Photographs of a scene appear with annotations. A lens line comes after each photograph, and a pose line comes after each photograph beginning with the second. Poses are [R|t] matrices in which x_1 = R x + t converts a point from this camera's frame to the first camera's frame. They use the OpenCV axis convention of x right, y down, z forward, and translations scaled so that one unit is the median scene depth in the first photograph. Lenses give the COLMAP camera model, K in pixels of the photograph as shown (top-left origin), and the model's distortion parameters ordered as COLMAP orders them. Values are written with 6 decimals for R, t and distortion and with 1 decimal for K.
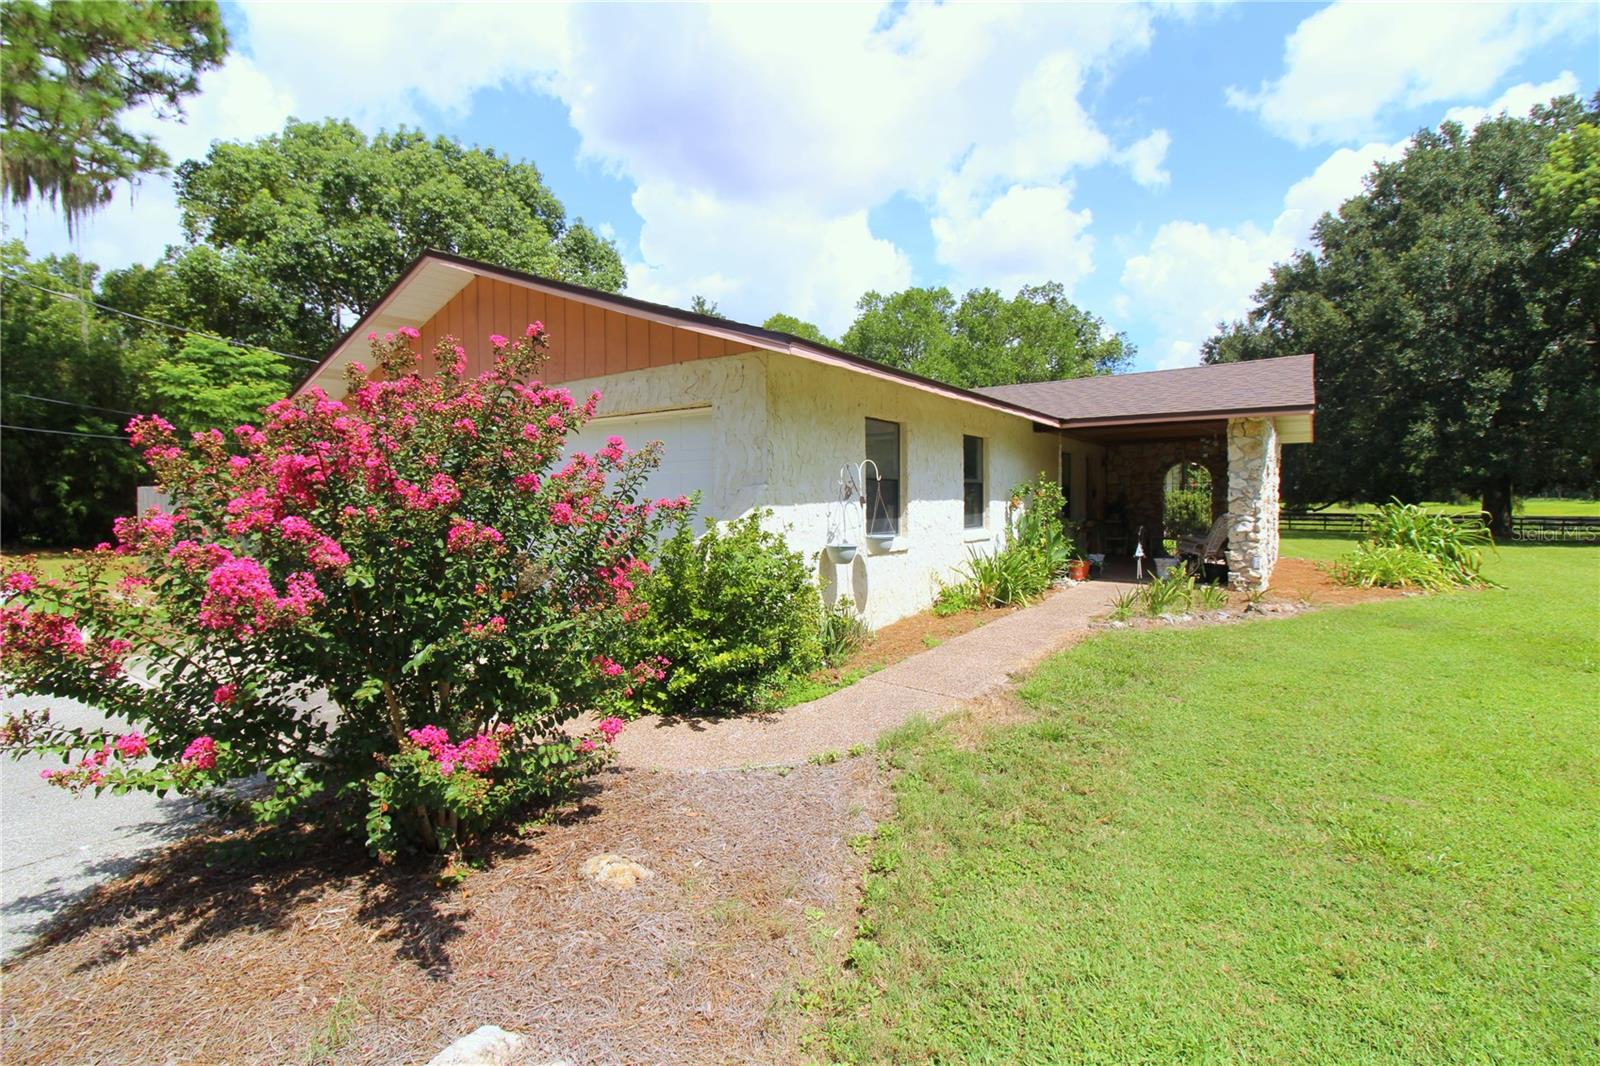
lens RADIAL K [[735.4, 0, 803.1], [0, 735.4, 524.8], [0, 0, 1]] dist [-0.004198, -0.011394]
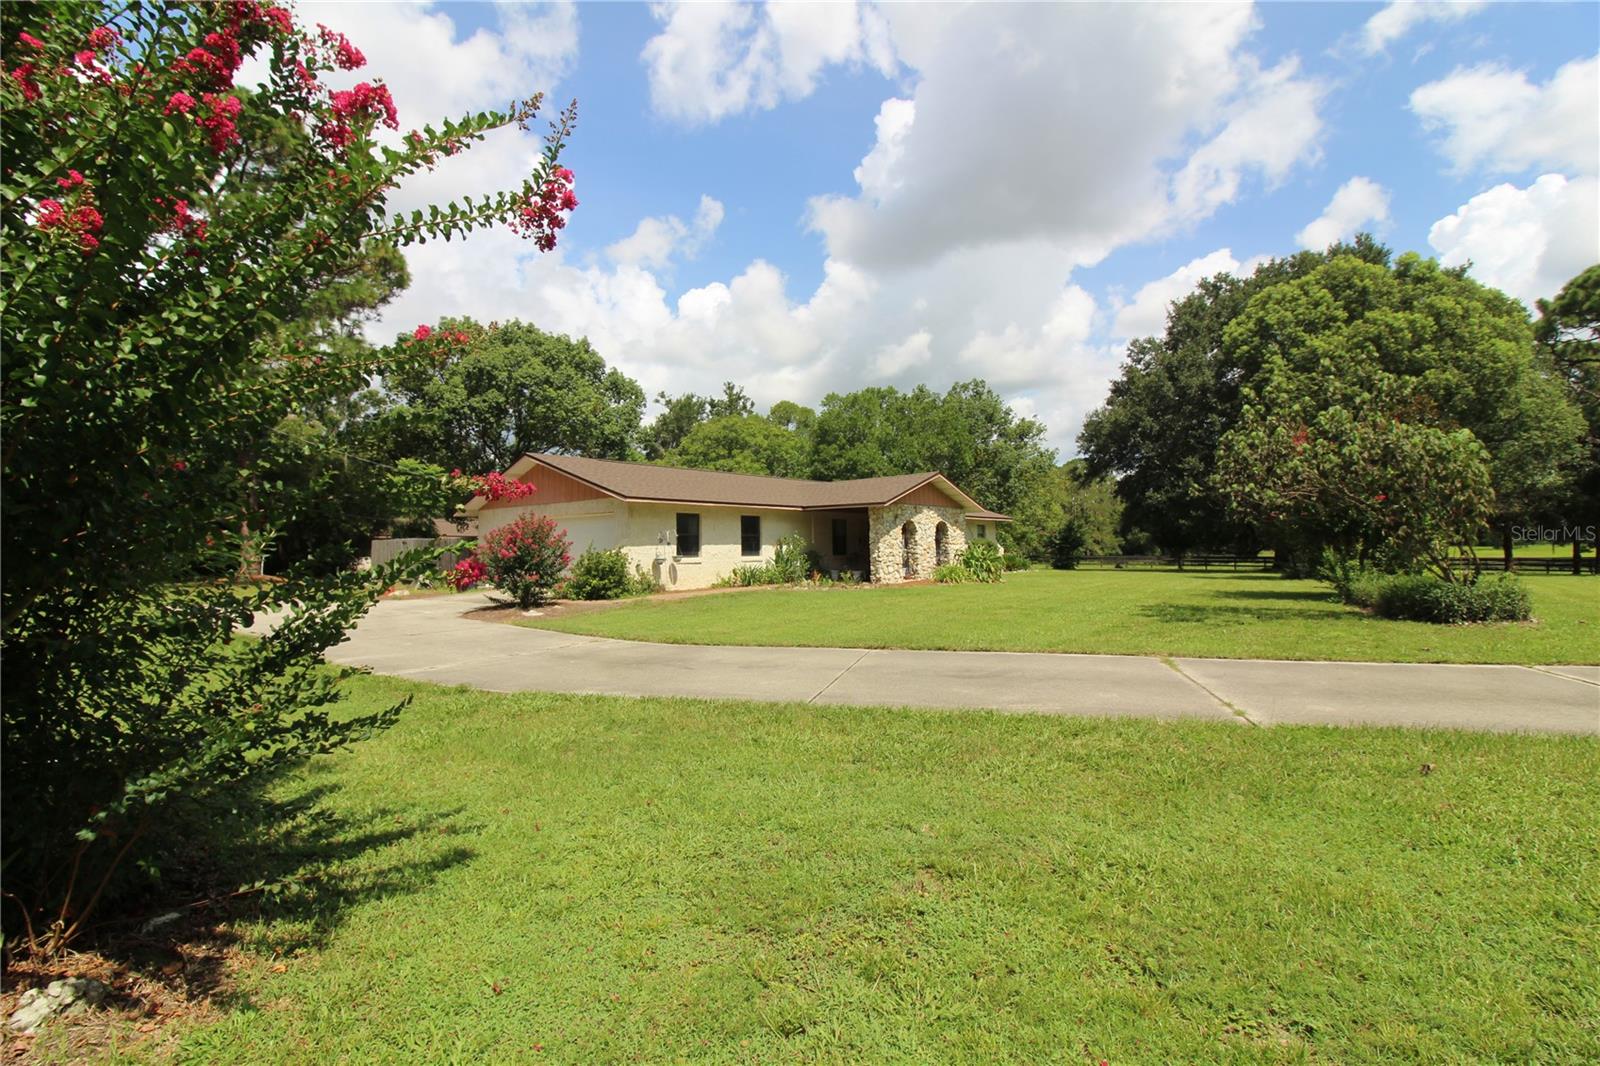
lens RADIAL K [[735.4, 0, 801.8], [0, 735.4, 531.3], [0, 0, 1]] dist [-0.004198, -0.011394]
pose [[0.995510, -0.007352, -0.094369, 0.337415], [0.001885, 0.998322, -0.057884, 0.033173], [0.094636, 0.057447, 0.993853, -0.707136]]
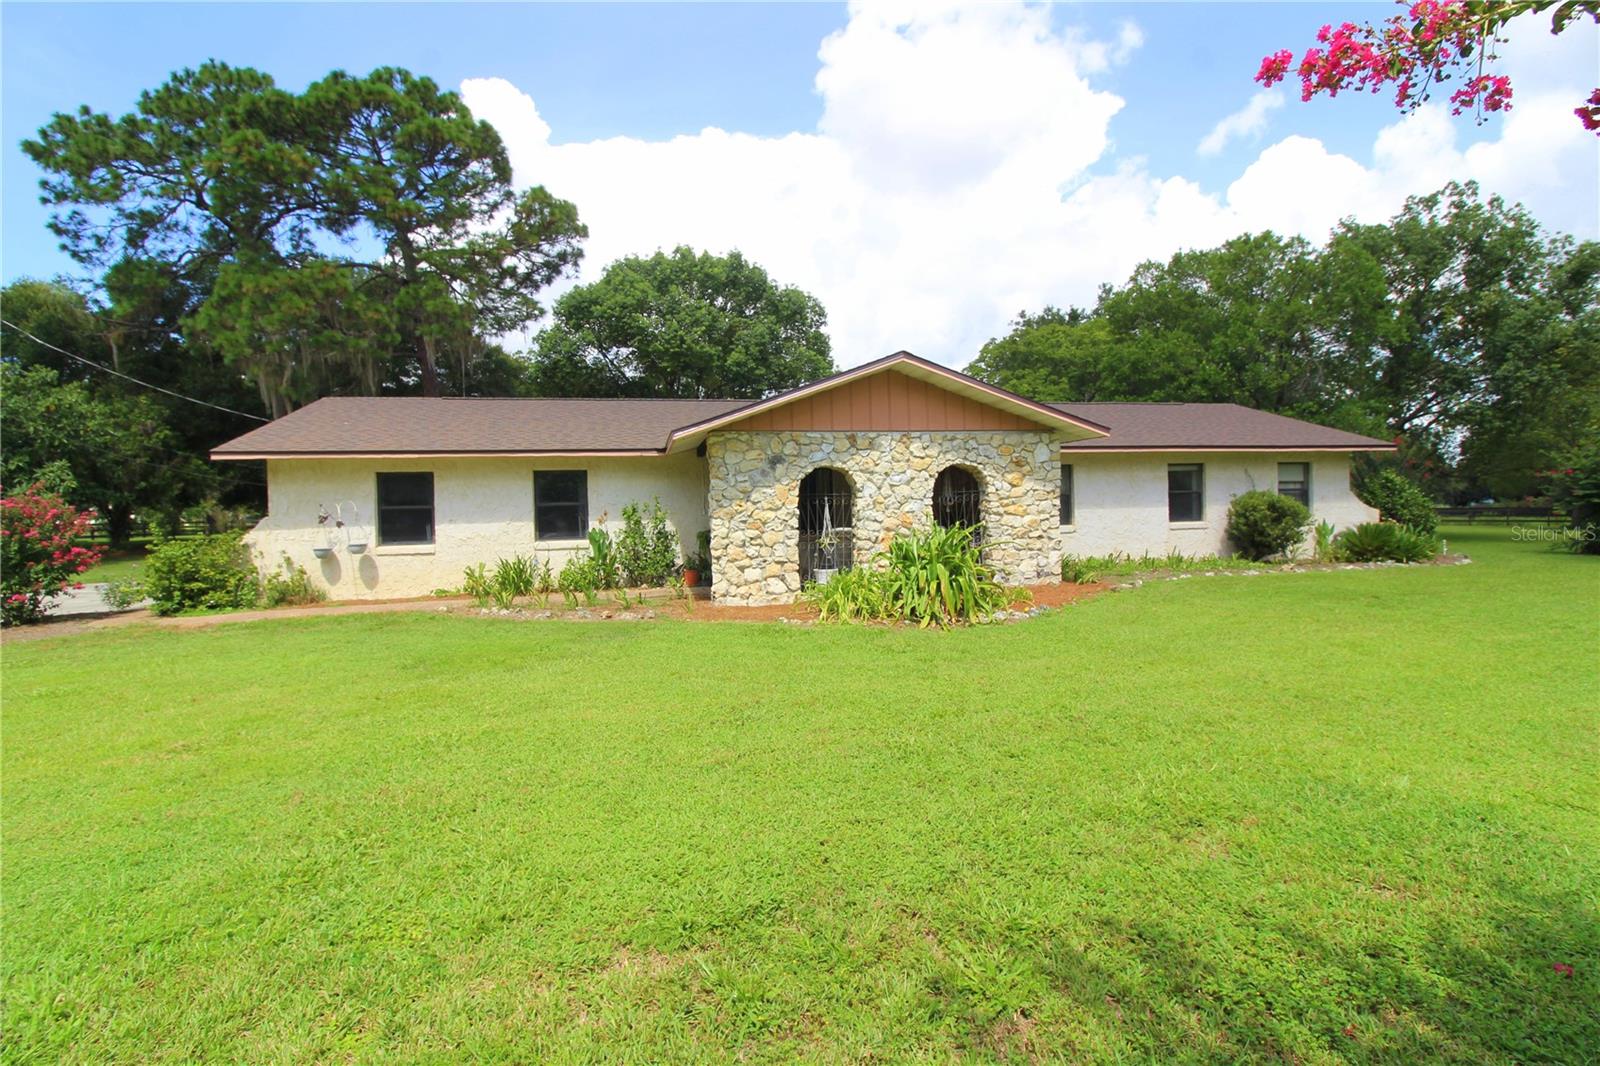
lens RADIAL K [[735.4, 0, 797.9], [0, 735.4, 530.0], [0, 0, 1]] dist [-0.004198, -0.011394]
pose [[0.724202, 0.013852, -0.689448, 0.811595], [-0.007137, 0.999895, 0.012593, -0.019207], [0.689551, -0.004199, 0.724225, 0.183244]]
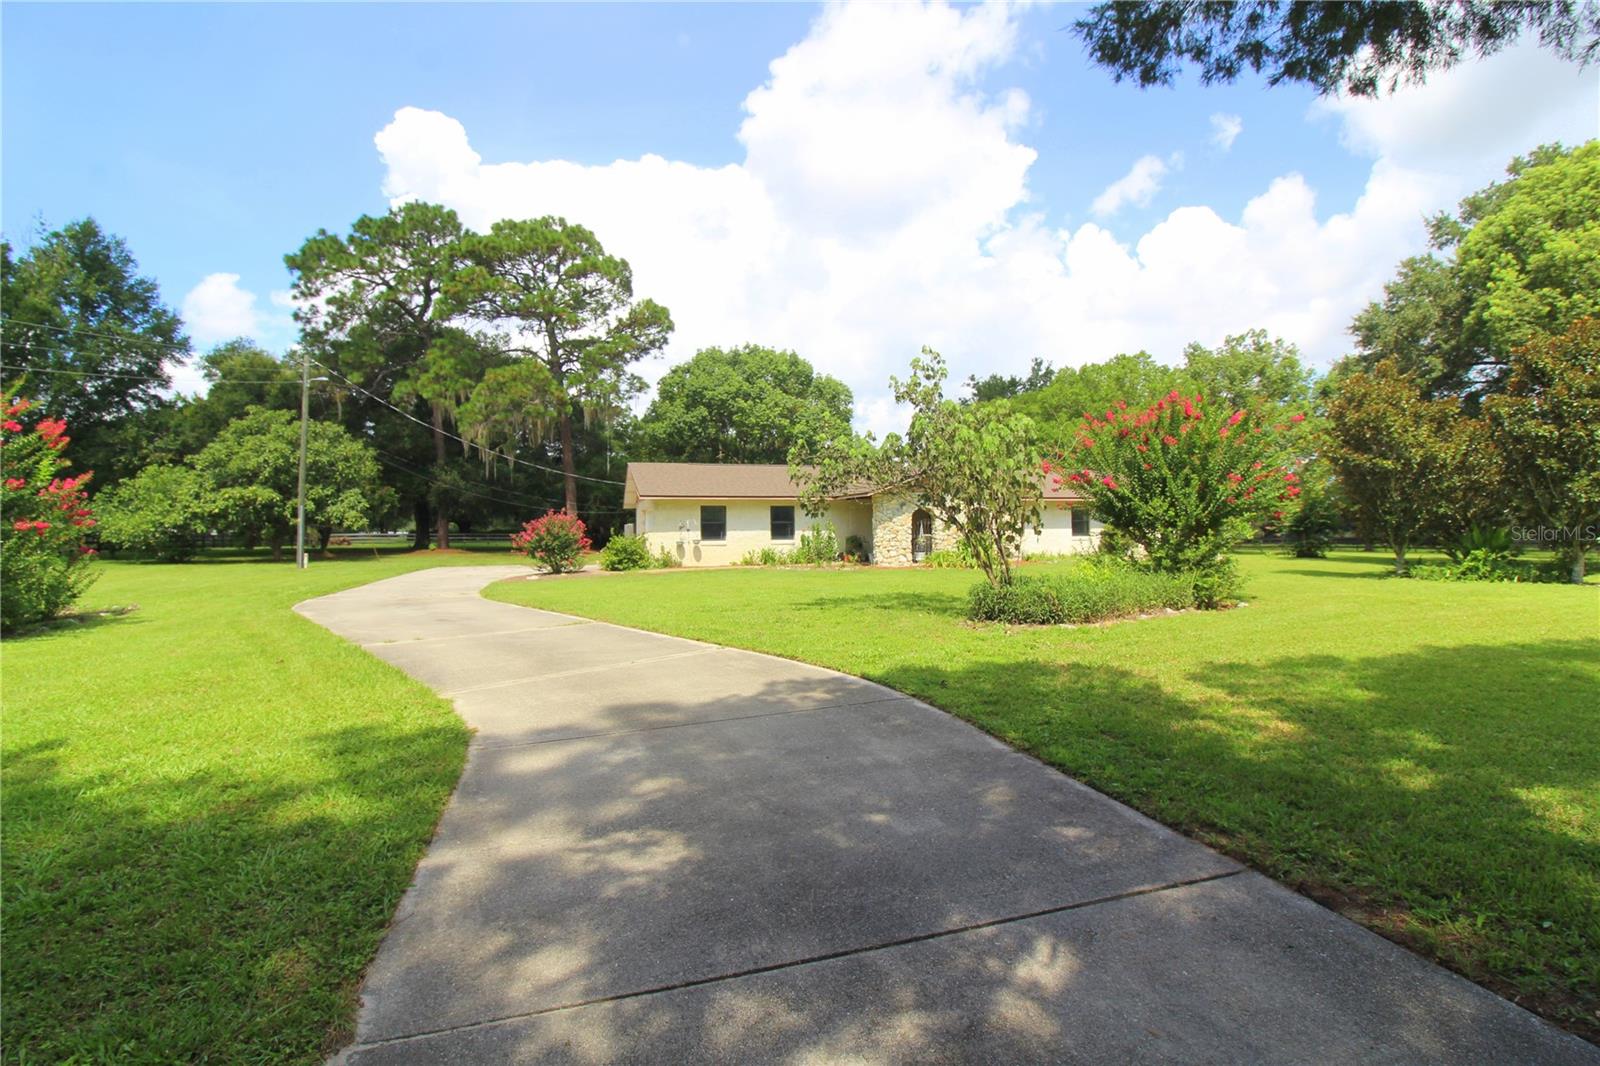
lens RADIAL K [[735.4, 0, 795.3], [0, 735.4, 531.4], [0, 0, 1]] dist [-0.004198, -0.011394]
pose [[0.777668, 0.001269, -0.628674, 1.100572], [-0.018846, 0.999596, -0.021296, 0.016344], [0.628393, 0.028409, 0.777377, -0.605346]]
